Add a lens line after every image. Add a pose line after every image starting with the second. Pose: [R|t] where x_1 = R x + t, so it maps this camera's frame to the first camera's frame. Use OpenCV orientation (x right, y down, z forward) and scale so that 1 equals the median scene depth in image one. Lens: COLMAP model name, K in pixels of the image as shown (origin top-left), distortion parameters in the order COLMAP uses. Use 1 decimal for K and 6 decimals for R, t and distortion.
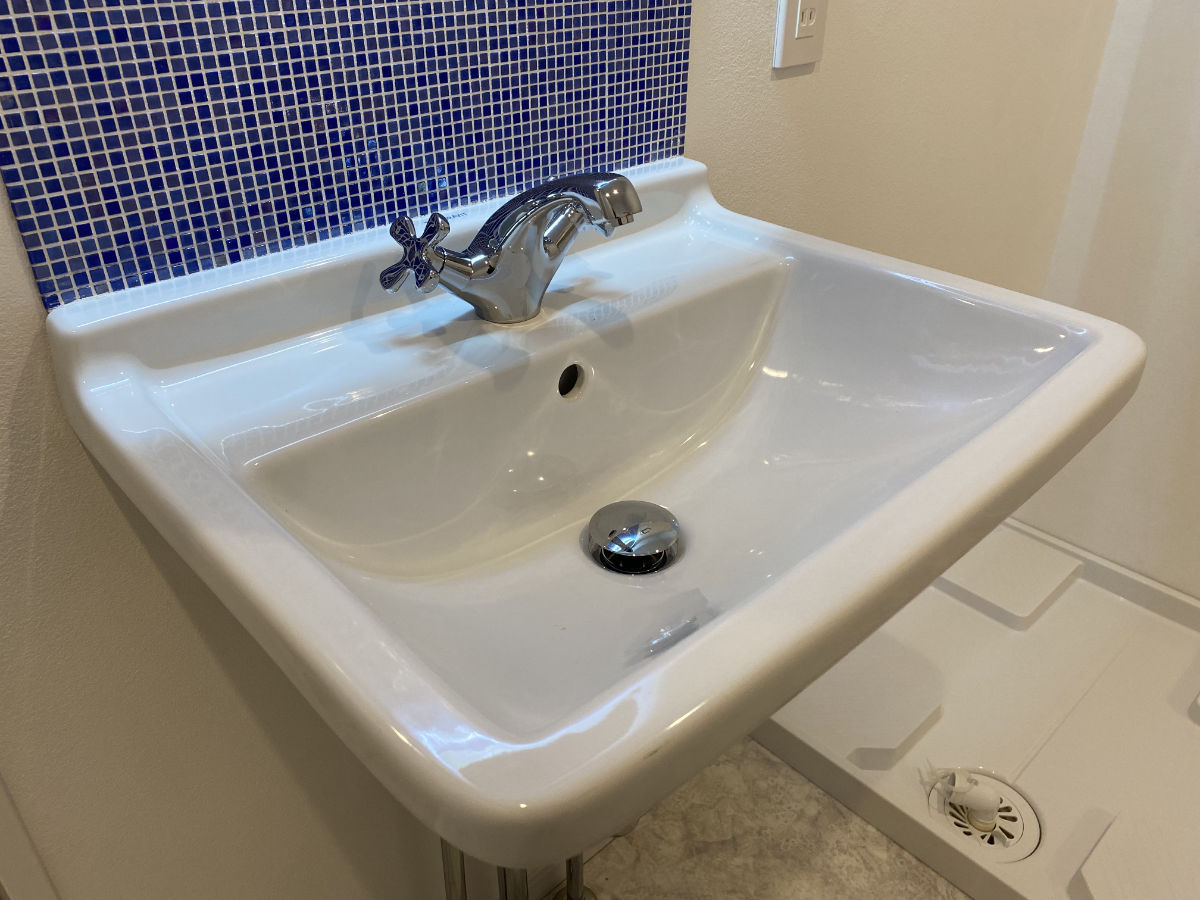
lens RADIAL K [[942.3, 0, 618.7], [0, 942.3, 438.1], [0, 0, 1]] dist [-0.002406, -0.004804]
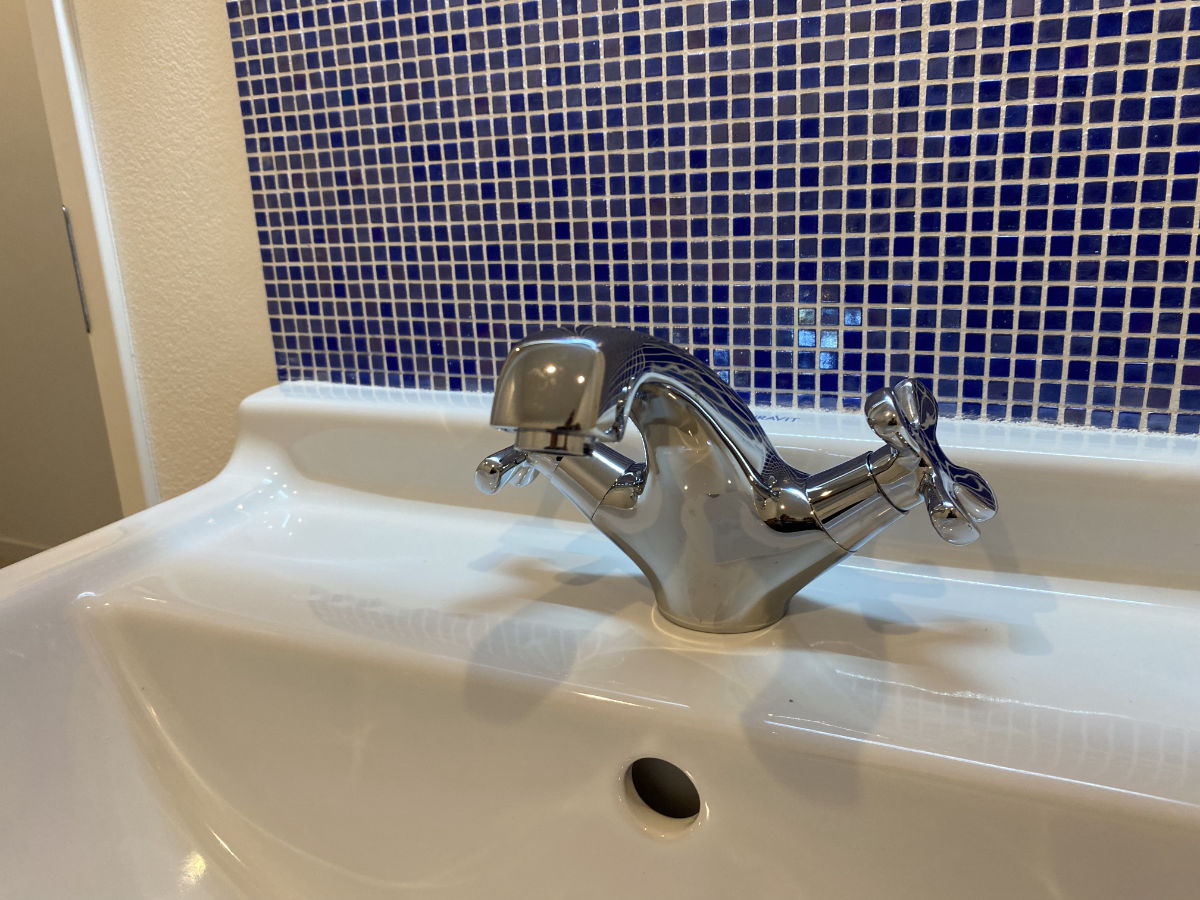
lens RADIAL K [[942.3, 0, 604.1], [0, 942.3, 447.3], [0, 0, 1]] dist [-0.002406, -0.004804]
pose [[0.369432, 0.241128, -0.897428, 0.317637], [-0.422563, 0.903713, 0.068866, -0.237693], [0.827623, 0.353779, 0.435753, 0.750502]]
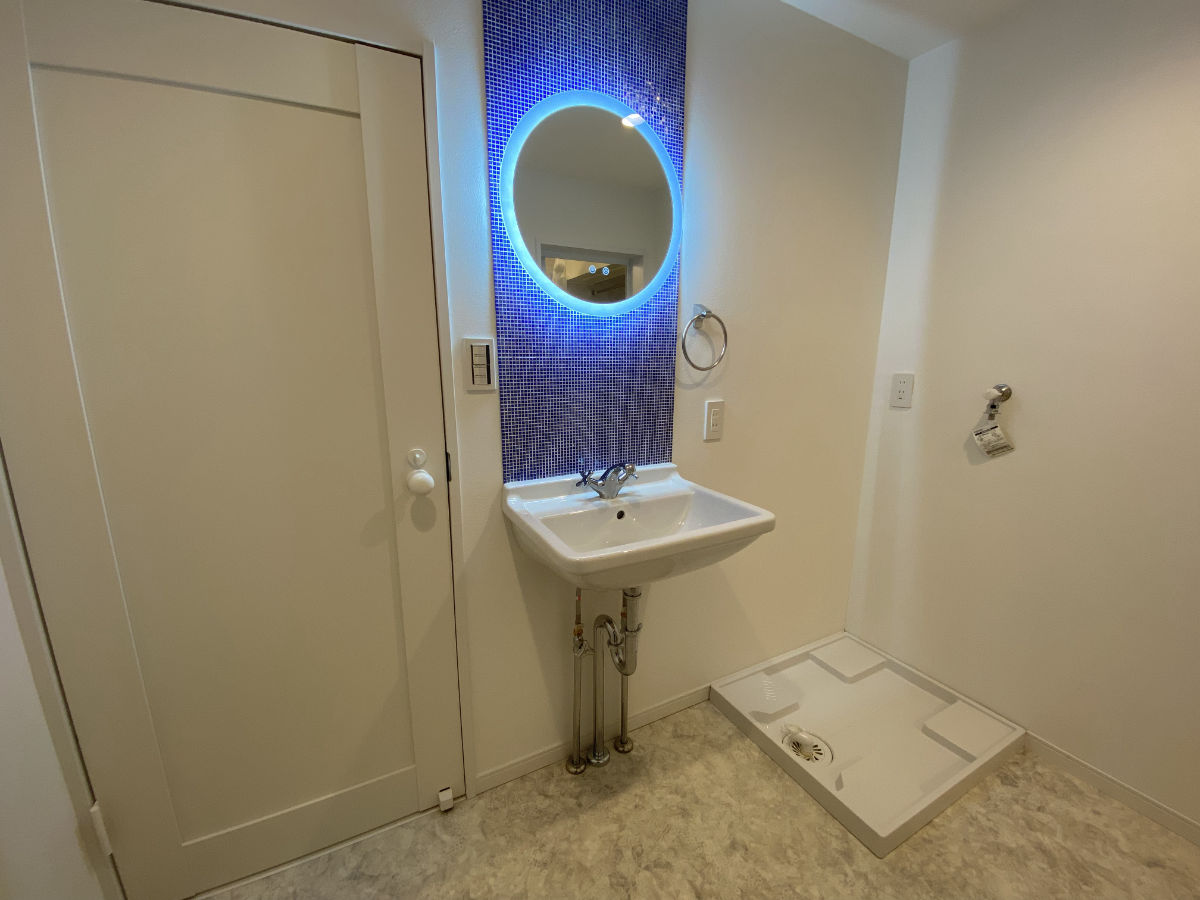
lens RADIAL K [[487.4, 0, 603.3], [0, 487.4, 446.8], [0, 0, 1]] dist [0.013559, -0.016537]
pose [[0.965126, 0.047238, -0.257488, 0.387887], [-0.130398, 0.939626, -0.316384, 0.323653], [0.226997, 0.338926, 0.913018, -0.939407]]
